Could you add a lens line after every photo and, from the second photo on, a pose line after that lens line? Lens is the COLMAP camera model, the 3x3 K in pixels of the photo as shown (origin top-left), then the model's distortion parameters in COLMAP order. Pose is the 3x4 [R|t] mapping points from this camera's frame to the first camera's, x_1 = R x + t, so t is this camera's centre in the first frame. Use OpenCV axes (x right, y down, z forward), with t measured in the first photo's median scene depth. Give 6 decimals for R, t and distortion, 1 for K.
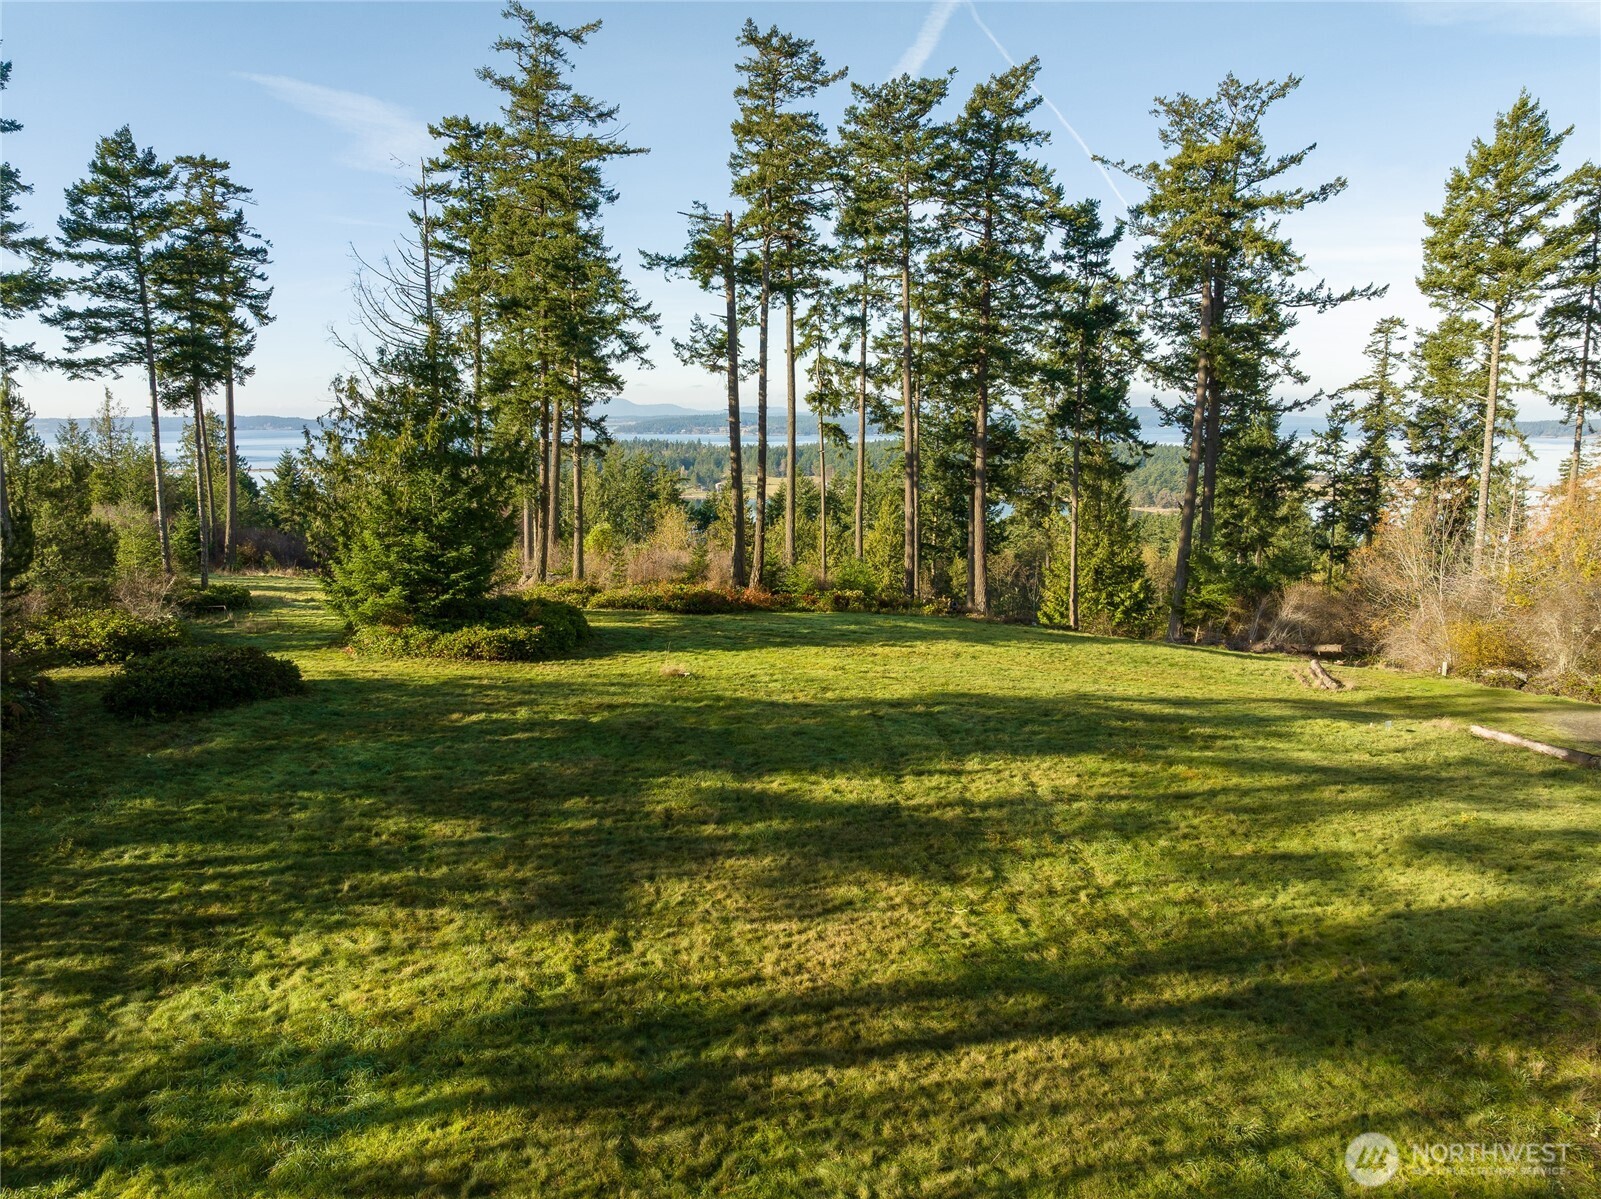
lens RADIAL K [[1141.9, 0, 813.4], [0, 1141.9, 605.1], [0, 0, 1]] dist [-0.042974, 0.010153]
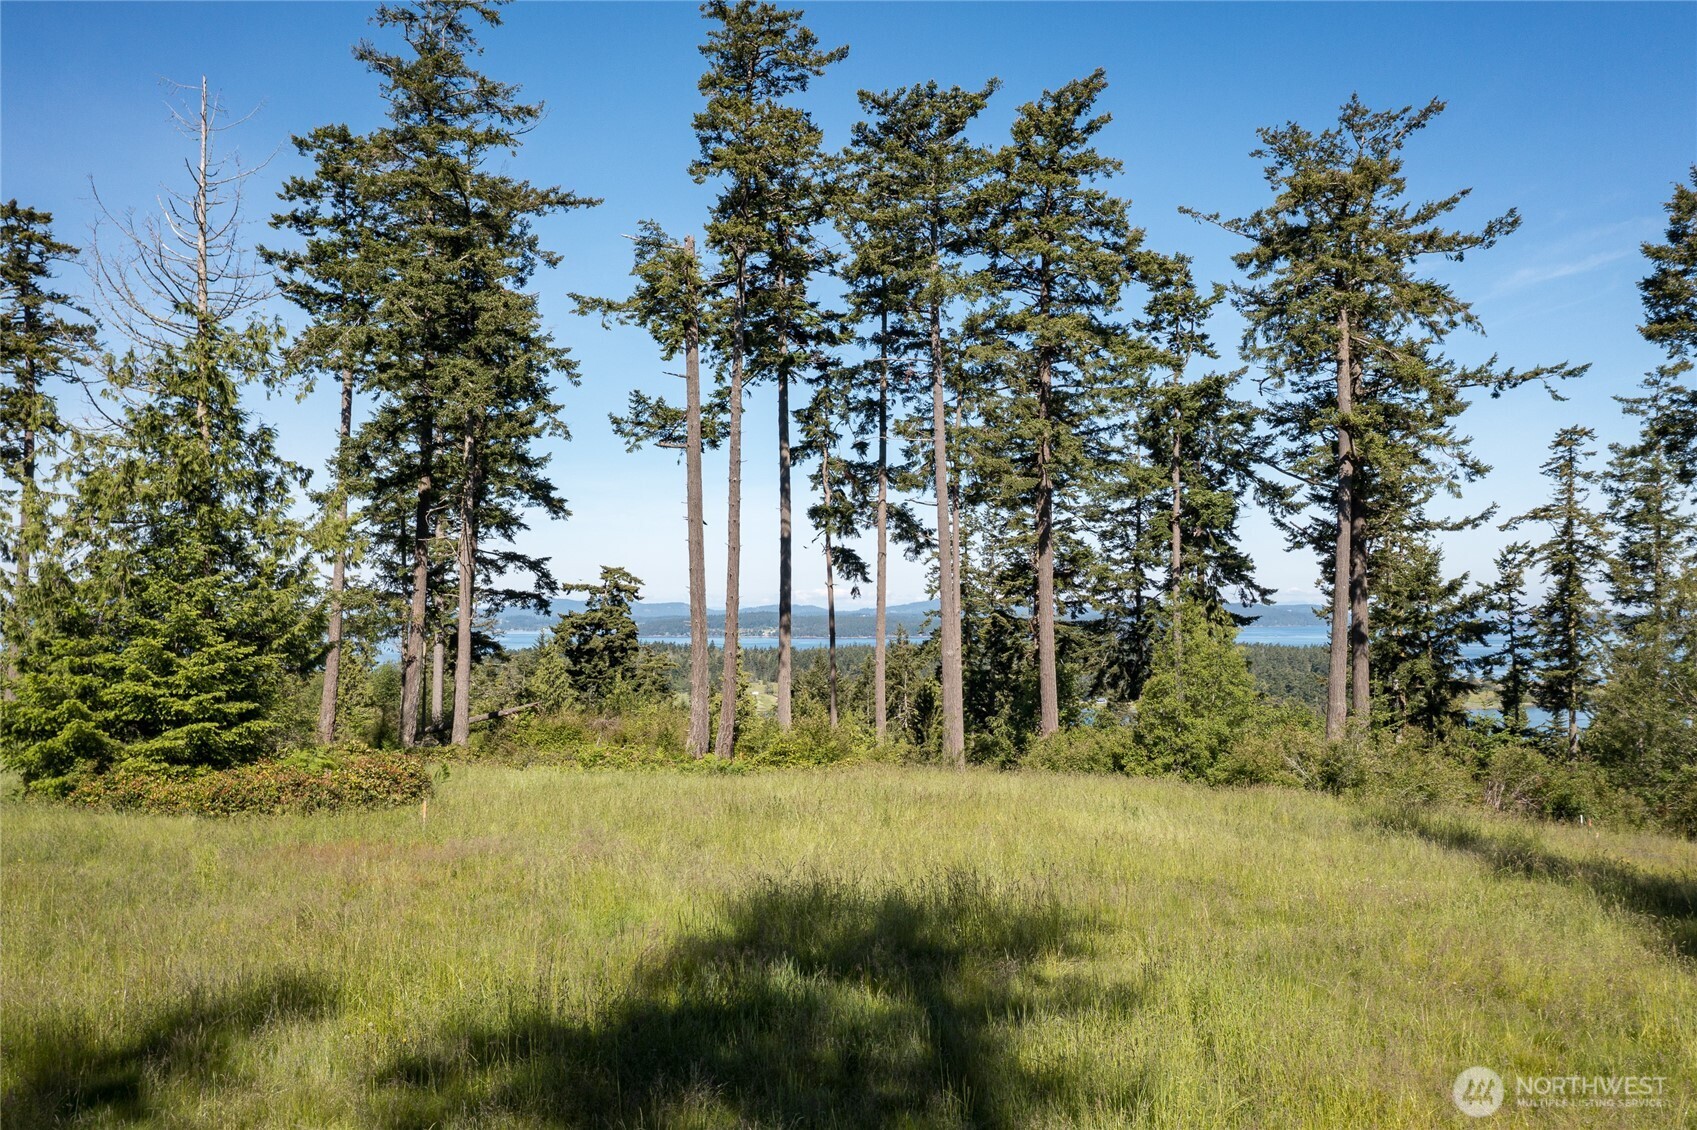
lens RADIAL K [[1367.8, 0, 855.6], [0, 1367.8, 569.4], [0, 0, 1]] dist [-0.005598, 0.018906]
pose [[0.999978, -0.005620, 0.003617, 0.022483], [0.006222, 0.980402, -0.196911, 0.031153], [-0.002440, 0.196929, 0.980415, 0.139433]]
